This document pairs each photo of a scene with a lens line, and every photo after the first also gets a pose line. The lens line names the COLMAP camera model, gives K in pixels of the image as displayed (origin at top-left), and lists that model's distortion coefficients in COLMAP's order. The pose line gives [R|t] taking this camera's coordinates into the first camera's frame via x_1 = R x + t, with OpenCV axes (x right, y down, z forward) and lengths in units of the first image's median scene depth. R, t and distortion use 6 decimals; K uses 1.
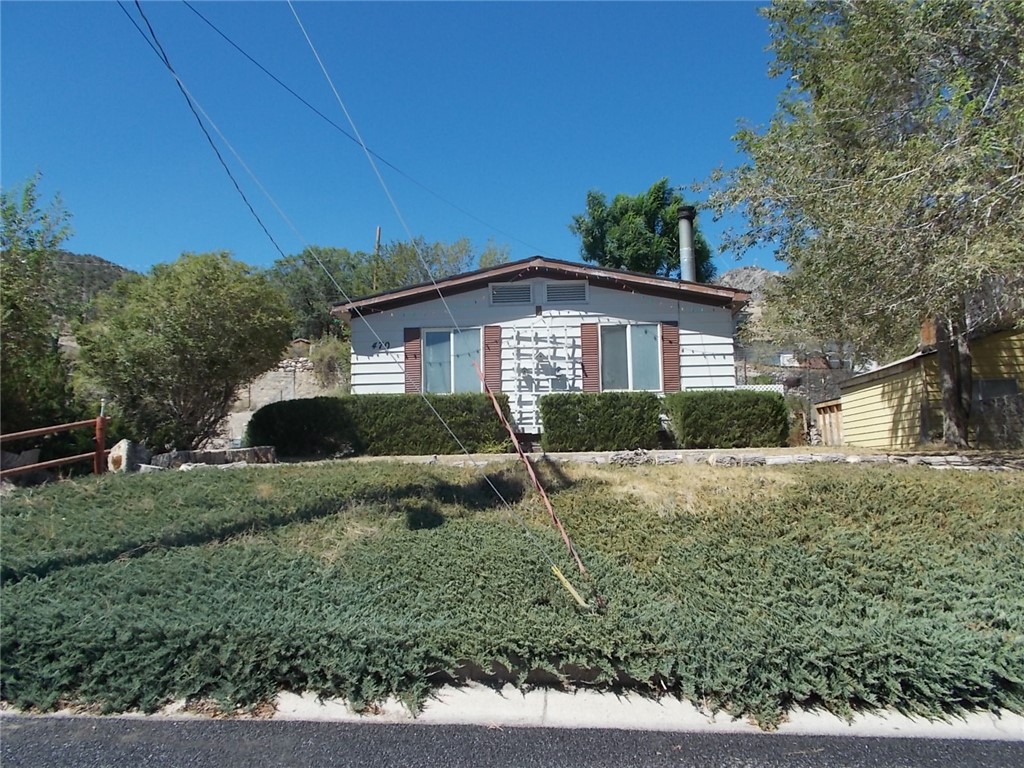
lens RADIAL K [[804.3, 0, 511.3], [0, 804.3, 383.3], [0, 0, 1]] dist [0.014258, 0.006114]
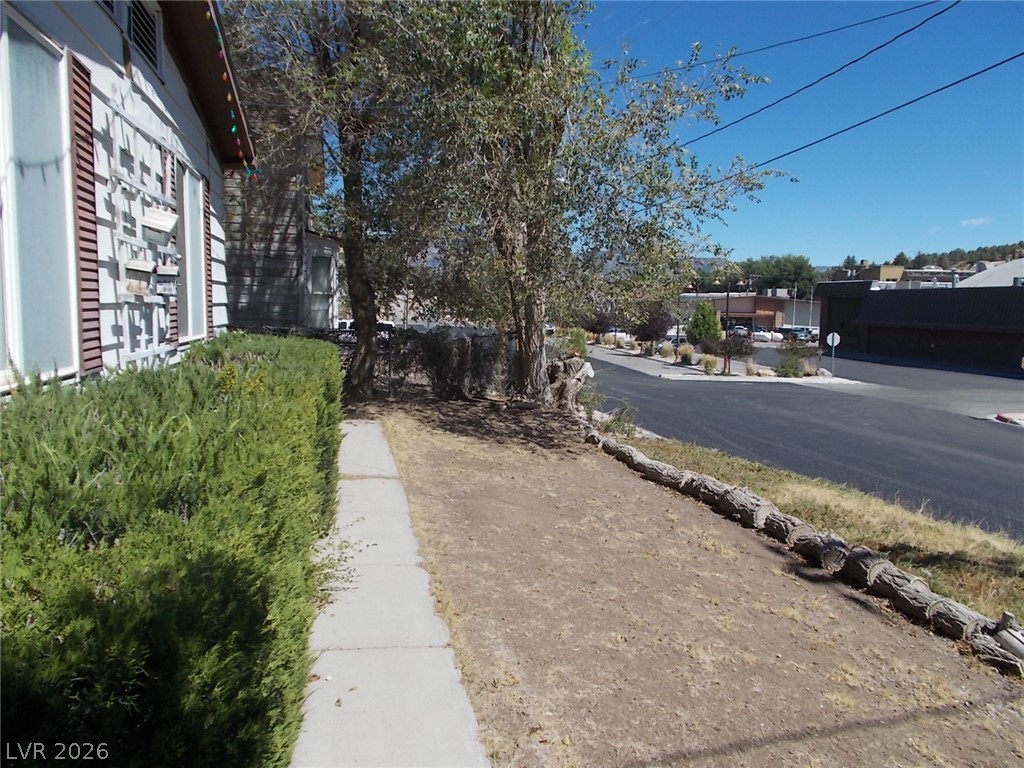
lens RADIAL K [[804.3, 0, 504.2], [0, 804.3, 381.1], [0, 0, 1]] dist [0.014258, 0.006114]
pose [[-0.236536, -0.079080, 0.968399, -0.282621], [-0.116190, 0.991833, 0.052614, -0.008063], [-0.964651, -0.100073, -0.243792, 0.933936]]
